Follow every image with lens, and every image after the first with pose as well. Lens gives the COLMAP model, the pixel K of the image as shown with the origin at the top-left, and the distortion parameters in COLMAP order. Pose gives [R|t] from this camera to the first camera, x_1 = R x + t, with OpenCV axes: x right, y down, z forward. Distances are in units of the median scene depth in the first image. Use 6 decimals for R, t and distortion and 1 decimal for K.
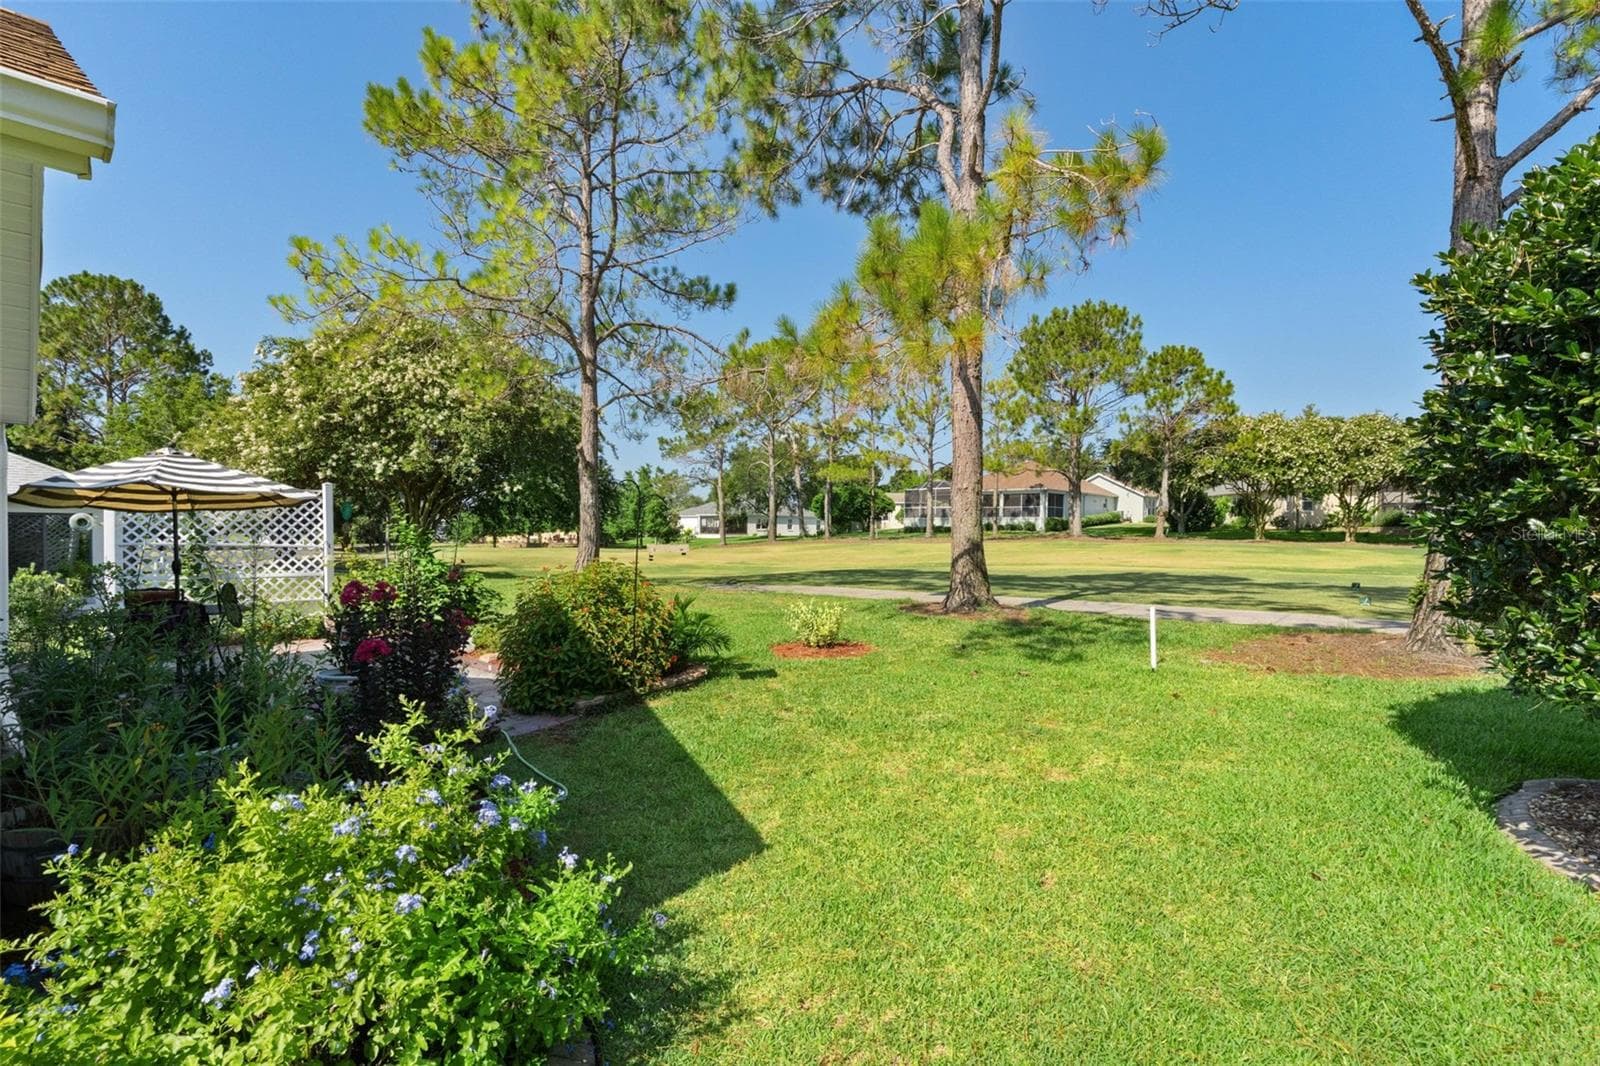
lens RADIAL K [[825.5, 0, 790.7], [0, 825.5, 559.7], [0, 0, 1]] dist [0.000797, 0.000014]
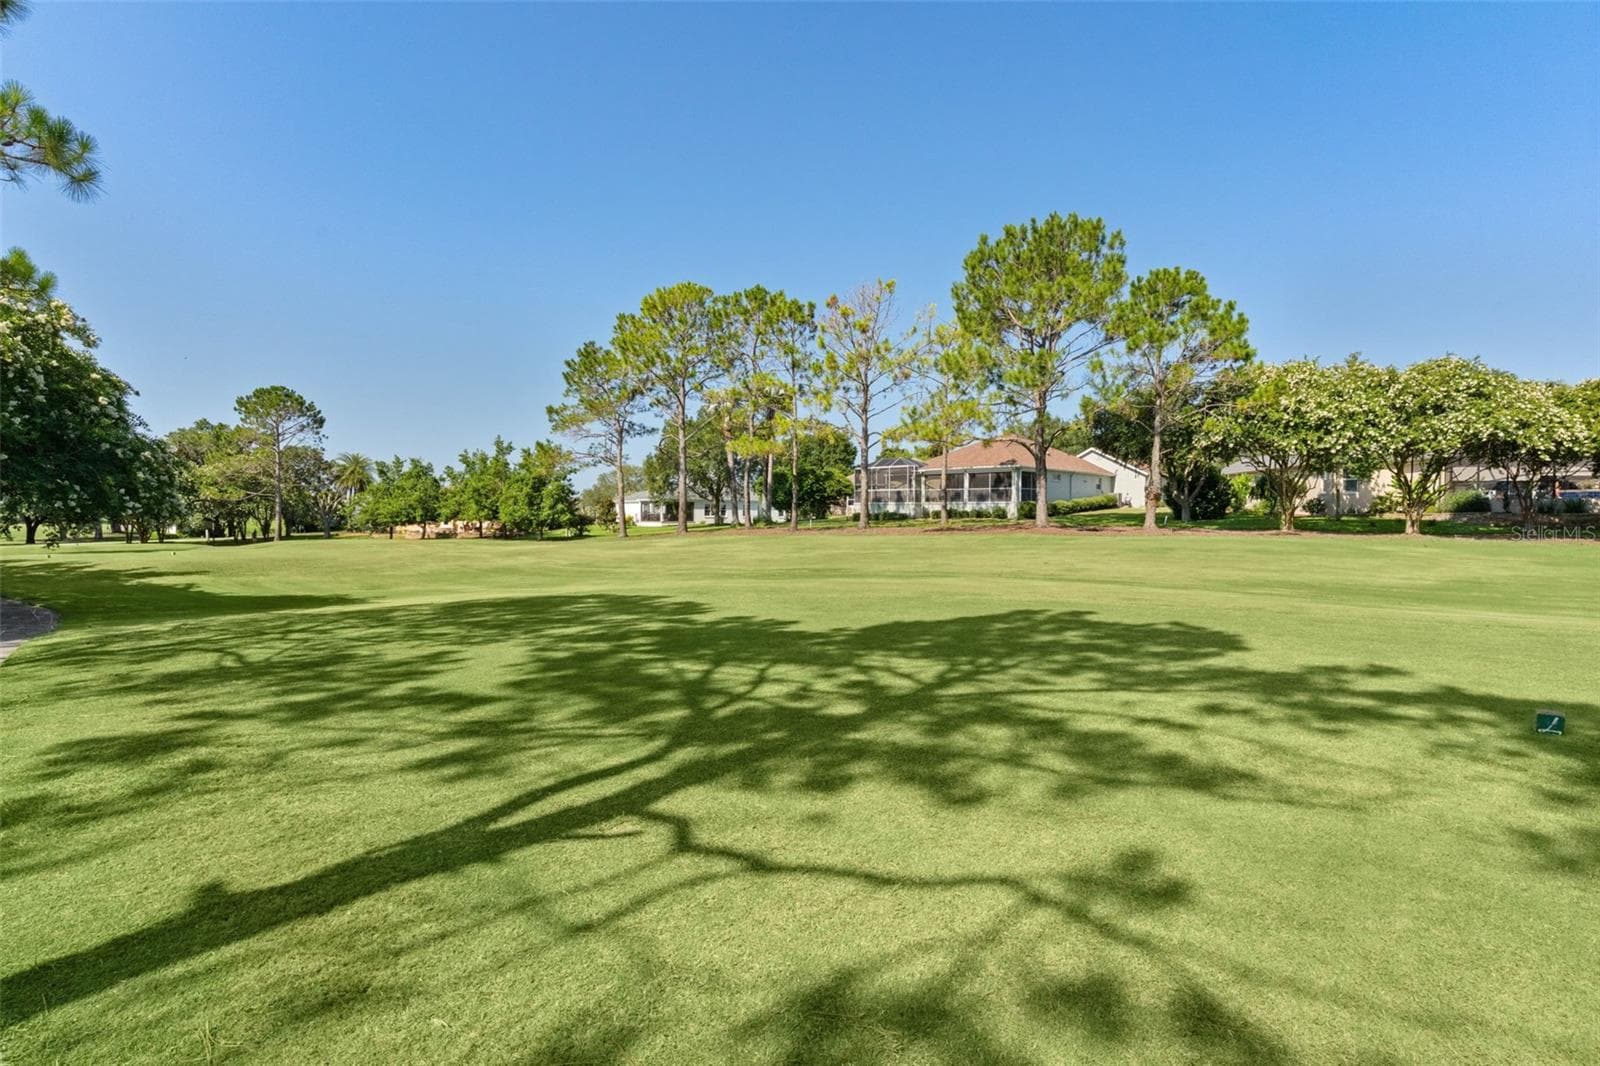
lens RADIAL K [[819.8, 0, 800.0], [0, 819.8, 533.0], [0, 0, 1]] dist [-0.000718, 0.000563]
pose [[0.999636, -0.002279, -0.026880, 0.147389], [0.001917, 0.999907, -0.013473, -0.012812], [0.026909, 0.013416, 0.999548, 0.247267]]
